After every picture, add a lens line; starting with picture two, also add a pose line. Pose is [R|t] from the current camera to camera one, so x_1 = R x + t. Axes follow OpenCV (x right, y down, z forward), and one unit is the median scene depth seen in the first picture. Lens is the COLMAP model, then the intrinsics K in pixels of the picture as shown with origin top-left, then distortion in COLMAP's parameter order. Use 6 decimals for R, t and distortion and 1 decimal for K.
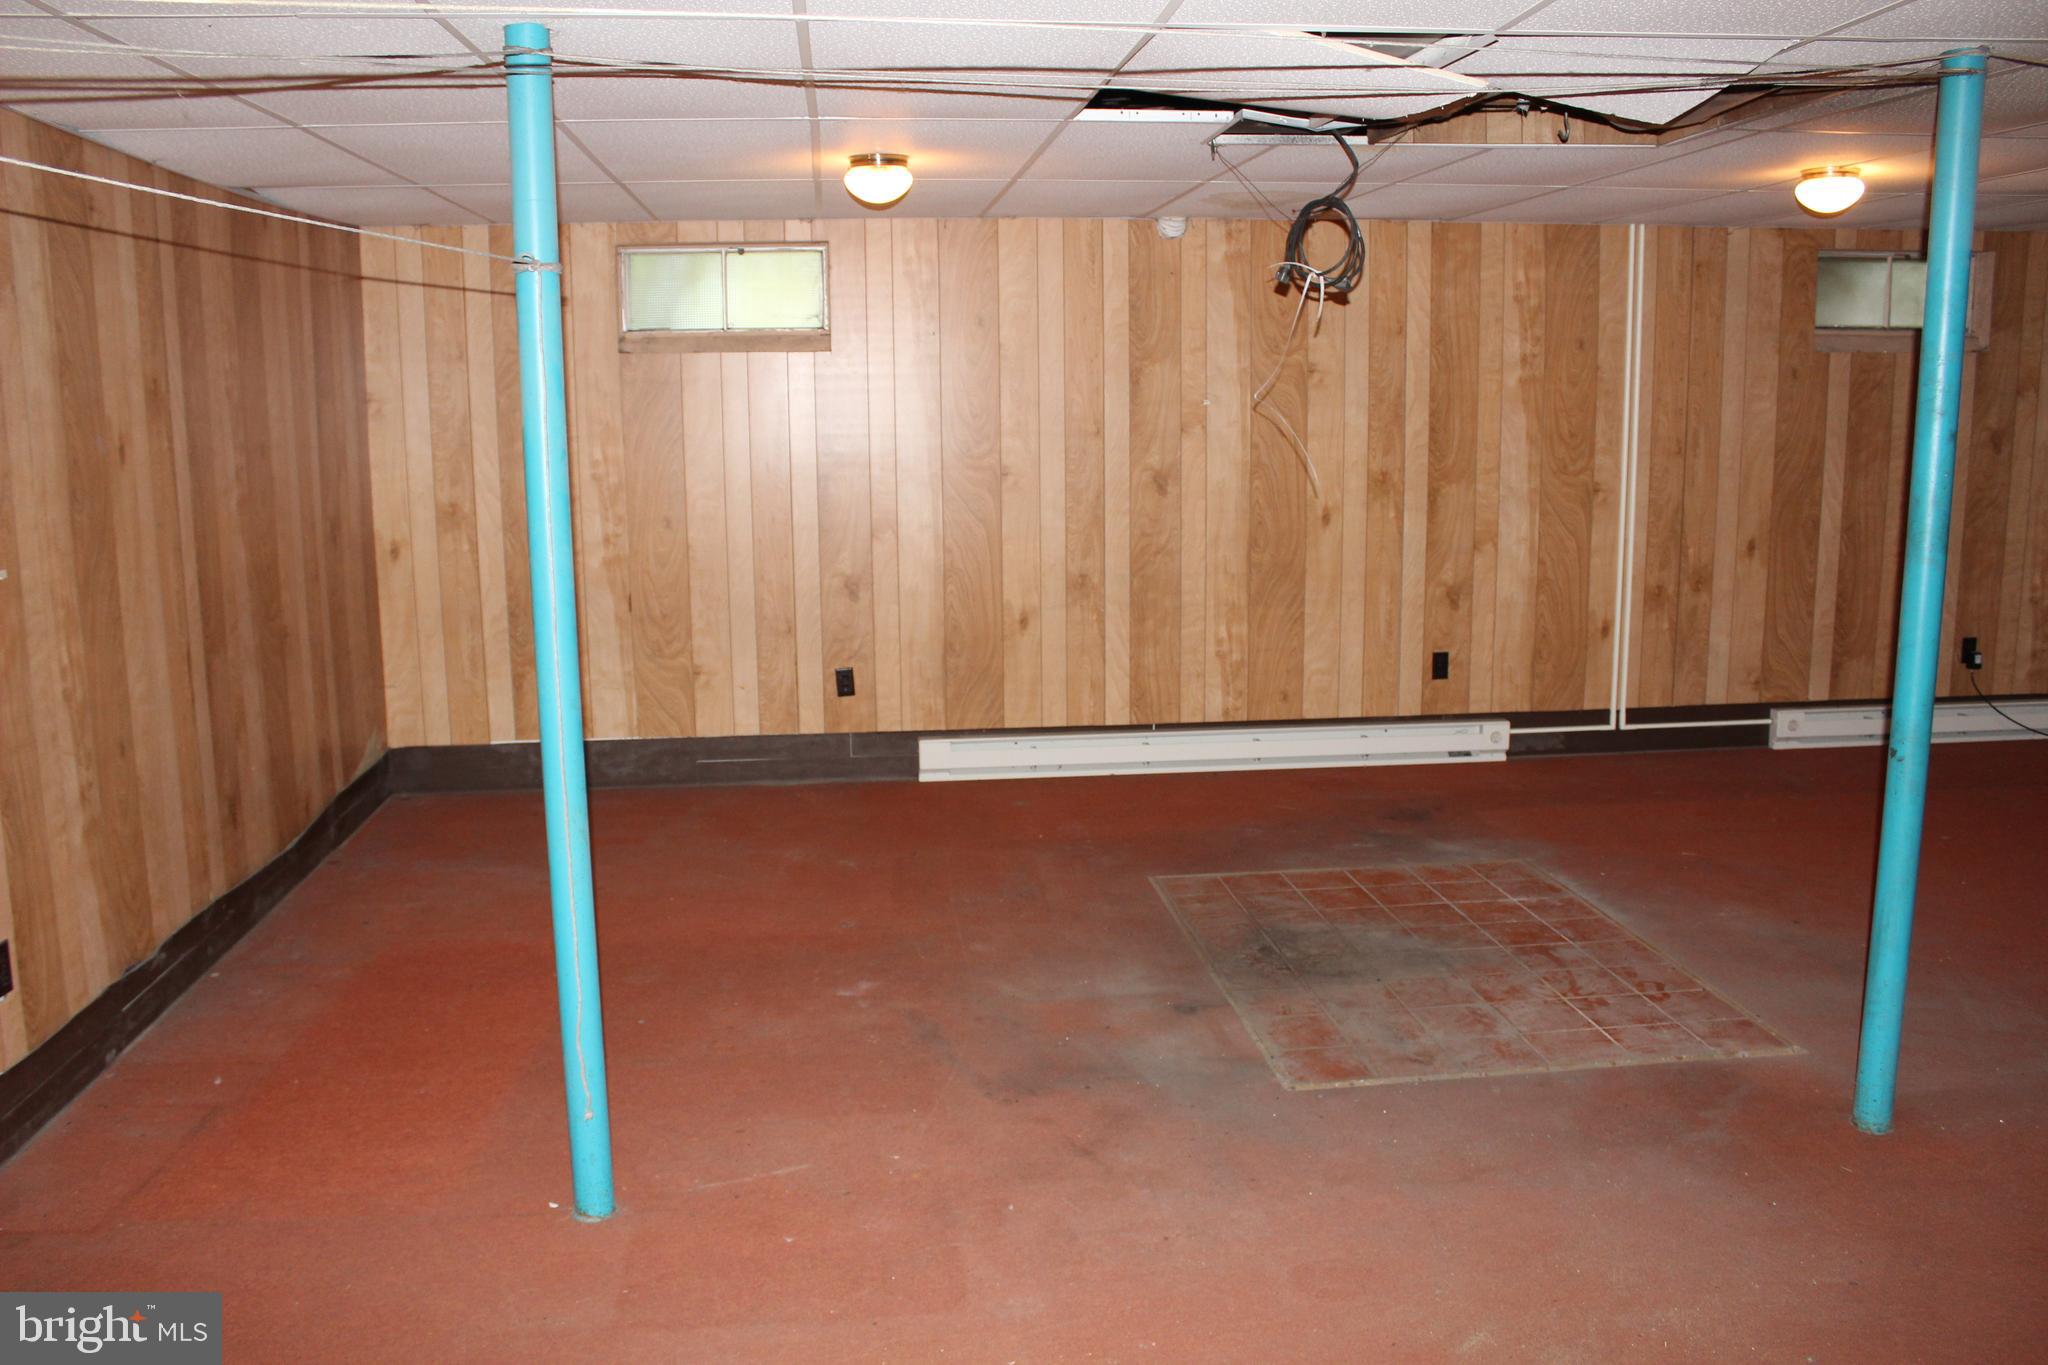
lens RADIAL K [[1759.5, 0, 1016.8], [0, 1759.5, 669.5], [0, 0, 1]] dist [-0.023772, 0.005713]
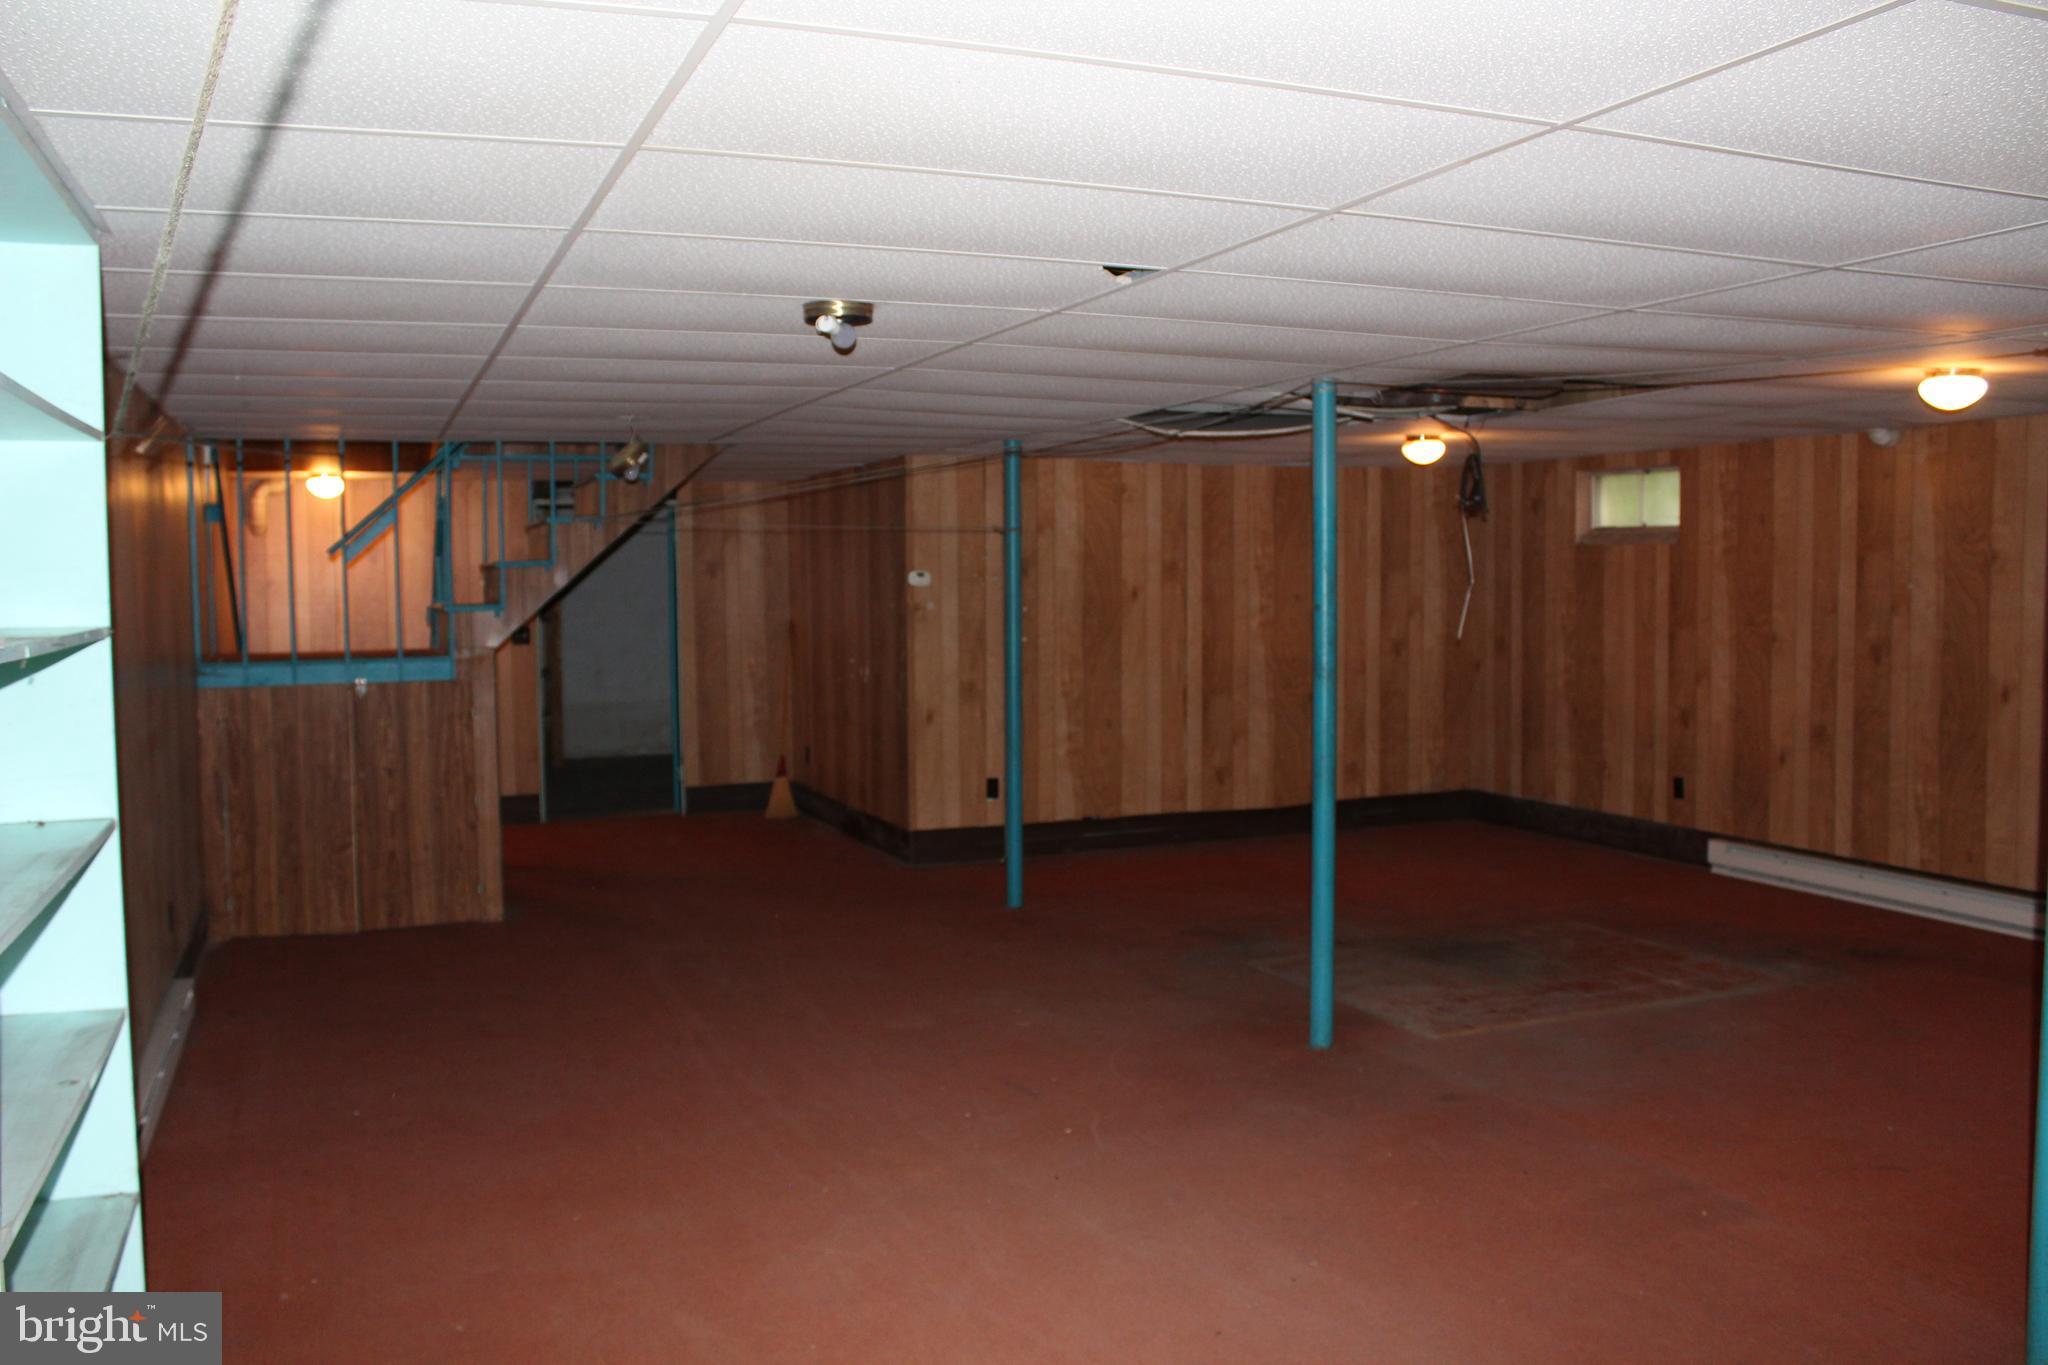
lens RADIAL K [[1759.5, 0, 1019.9], [0, 1759.5, 694.8], [0, 0, 1]] dist [-0.023772, 0.005713]
pose [[0.261729, 0.074142, -0.962289, 1.234694], [-0.153631, 0.987533, 0.034301, -0.037004], [0.952835, 0.138860, 0.269857, 0.176151]]
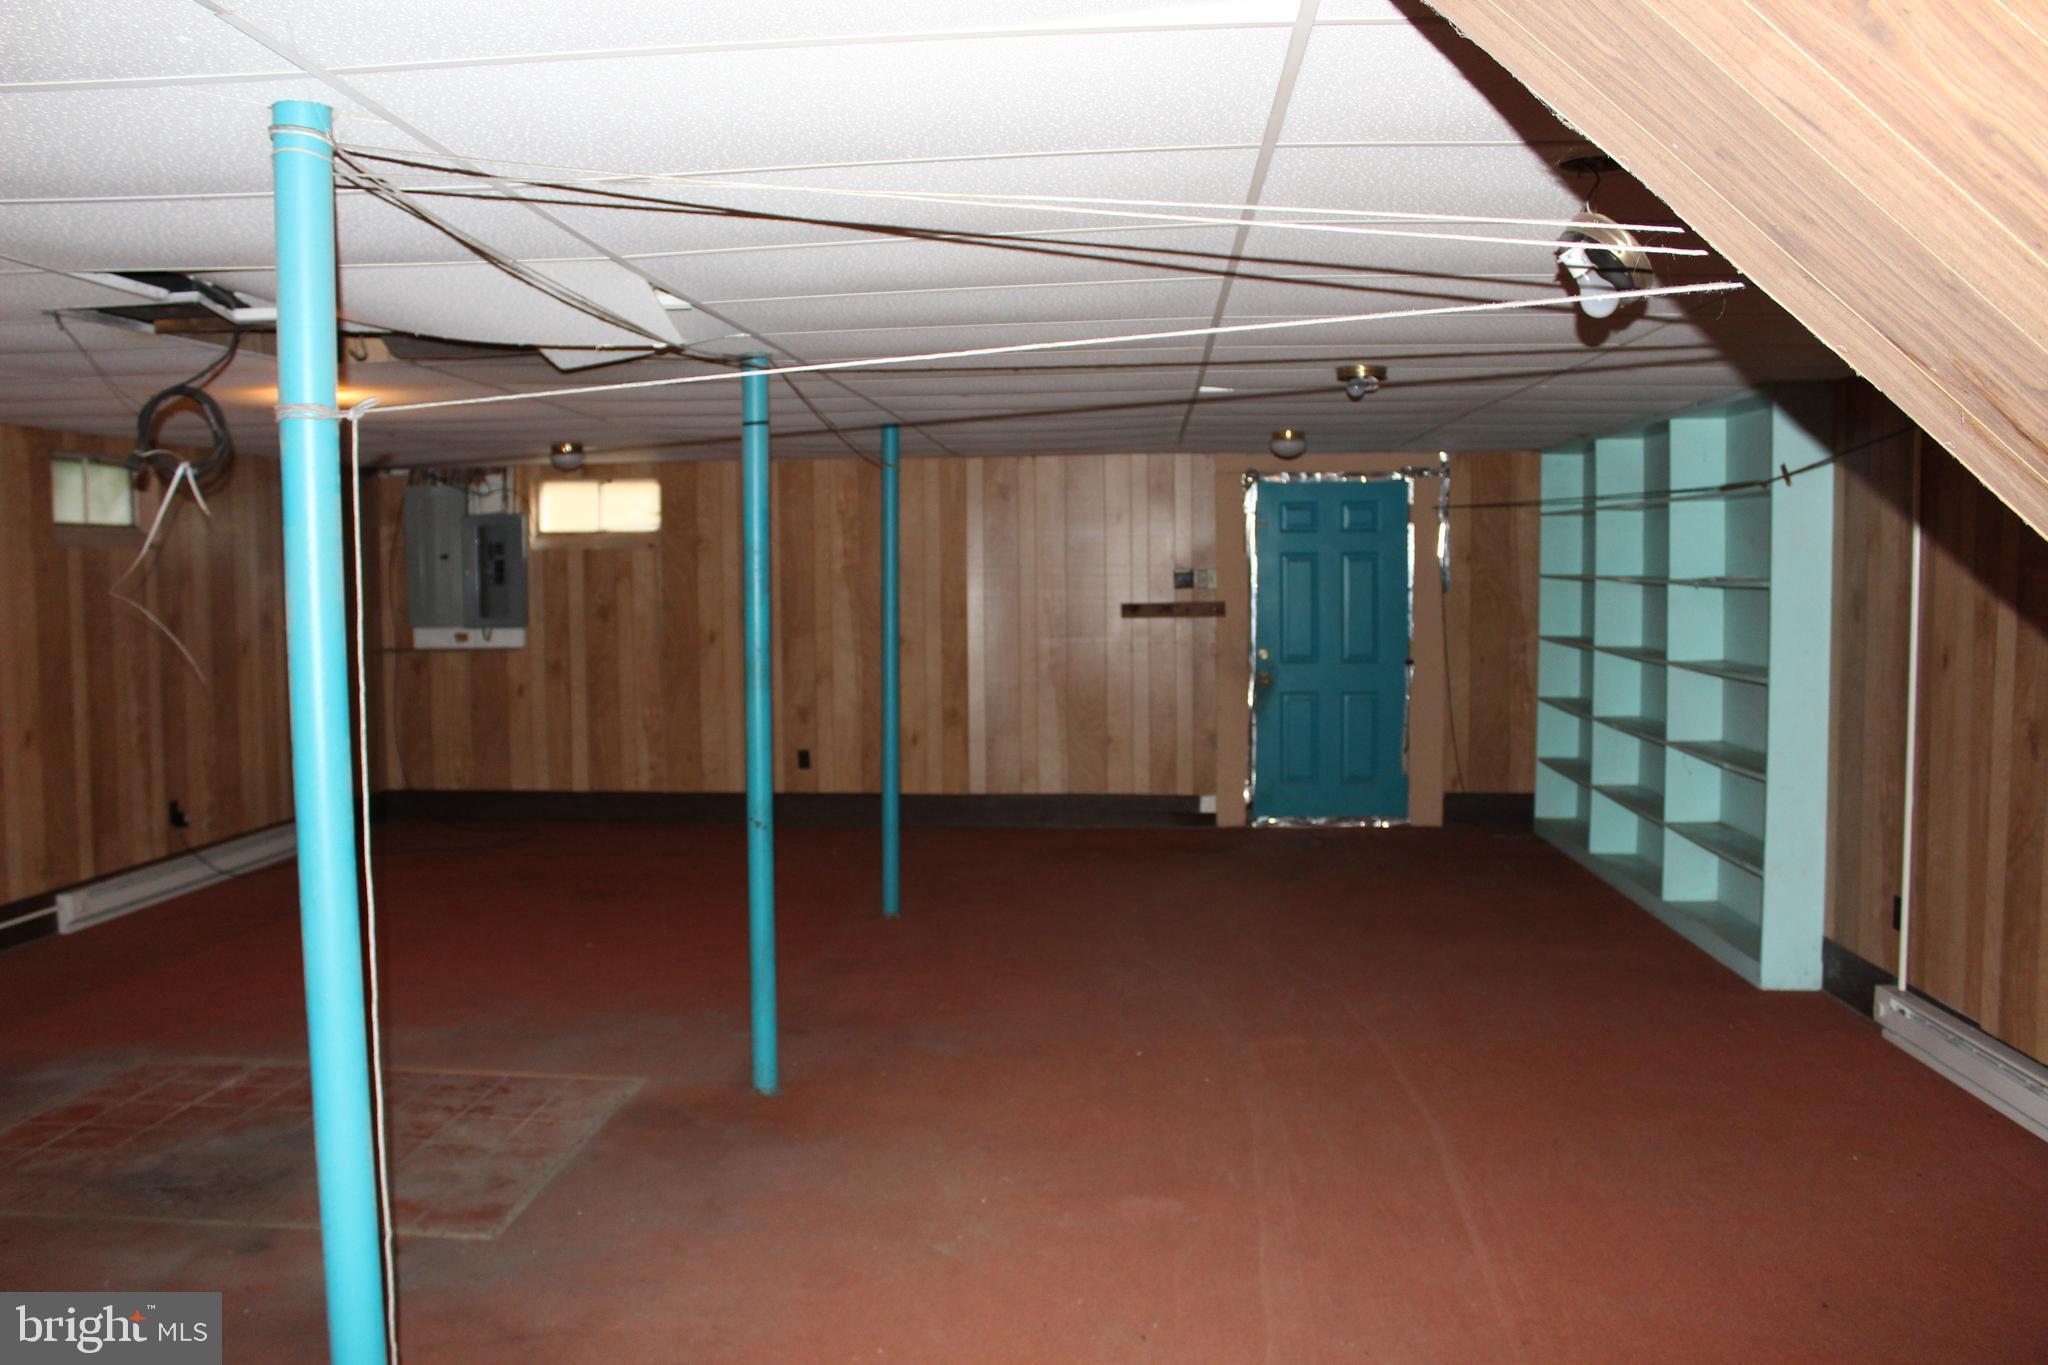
lens RADIAL K [[1759.5, 0, 1011.1], [0, 1759.5, 670.4], [0, 0, 1]] dist [-0.023772, 0.005713]
pose [[0.198608, -0.048644, 0.978871, -0.439606], [0.160893, 0.986836, 0.016396, -0.033836], [-0.966783, 0.154237, 0.203820, 0.247235]]
